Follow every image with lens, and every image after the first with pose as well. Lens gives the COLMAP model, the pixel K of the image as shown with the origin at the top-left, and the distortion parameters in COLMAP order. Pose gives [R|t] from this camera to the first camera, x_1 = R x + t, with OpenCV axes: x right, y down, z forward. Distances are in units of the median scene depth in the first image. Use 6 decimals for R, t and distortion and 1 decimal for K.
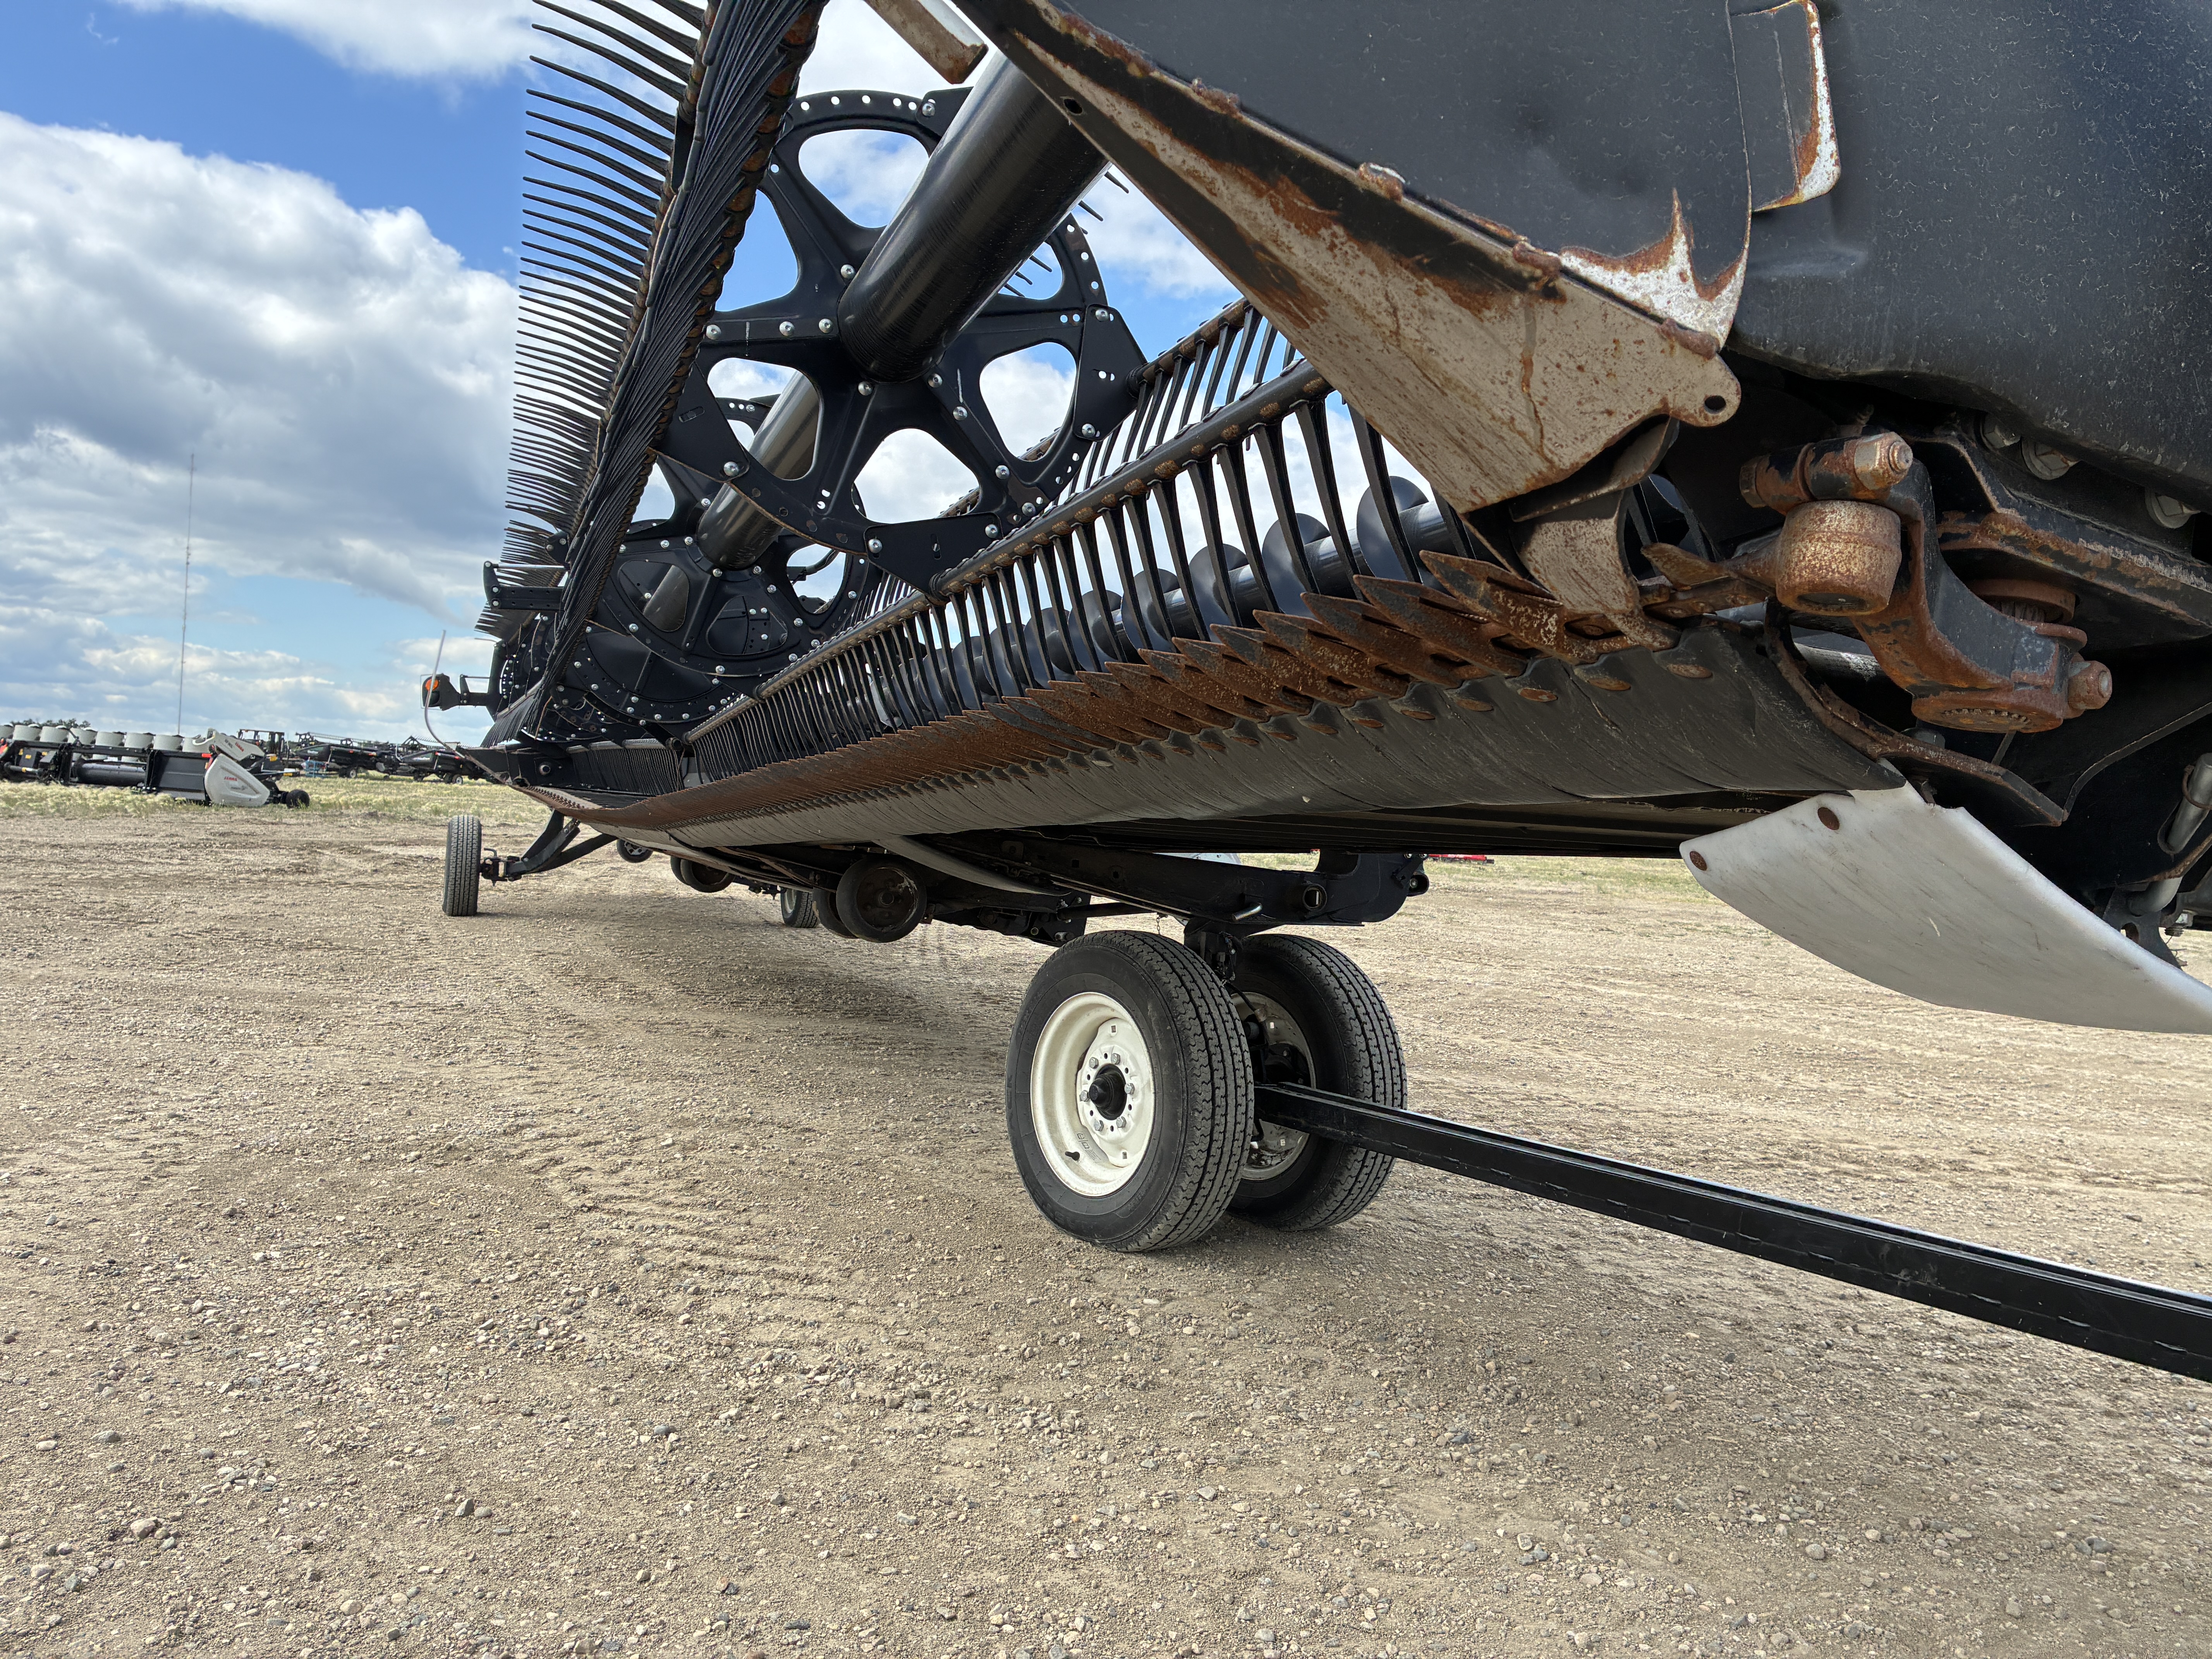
lens RADIAL K [[1689.0, 0, 1106.0], [0, 1689.0, 829.5], [0, 0, 1]] dist [0.036928, -0.037818]
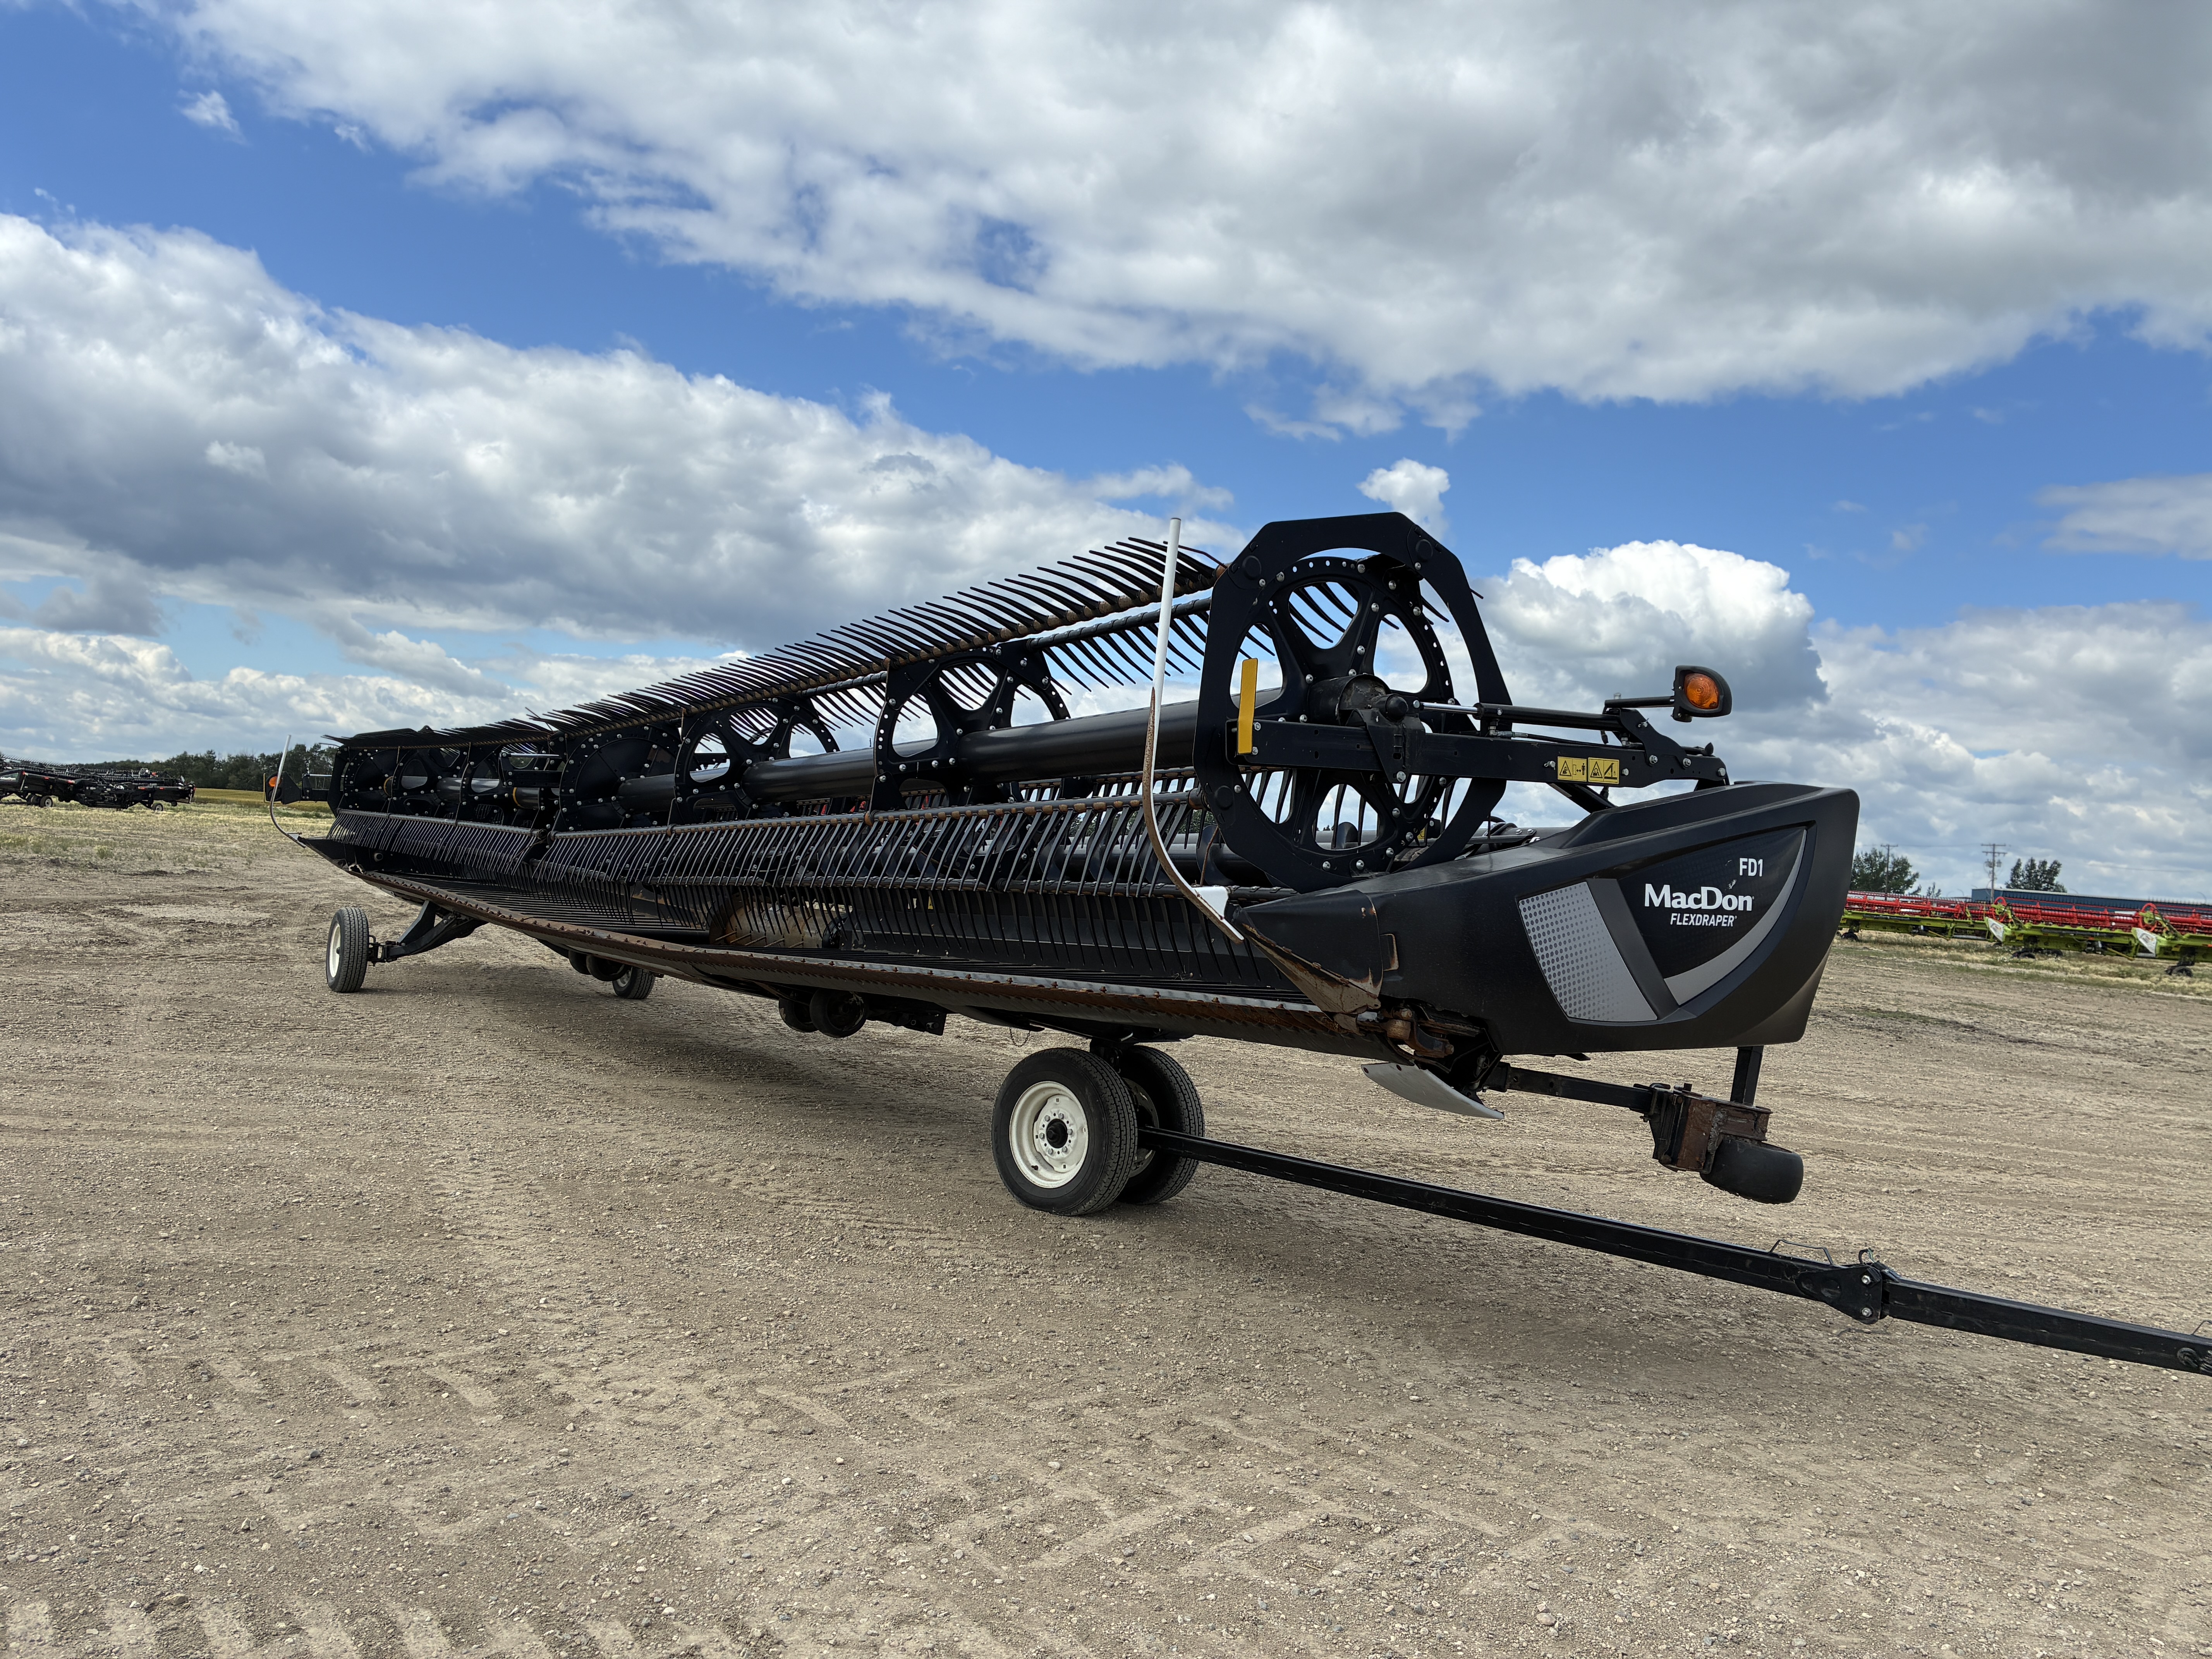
lens RADIAL K [[1861.7, 0, 1106.0], [0, 1861.7, 829.5], [0, 0, 1]] dist [0.060175, -0.009563]
pose [[0.974404, 0.014956, 0.224306, -0.416326], [-0.015431, 0.999881, 0.000366, -0.187104], [-0.224274, -0.003818, 0.974519, -1.049230]]
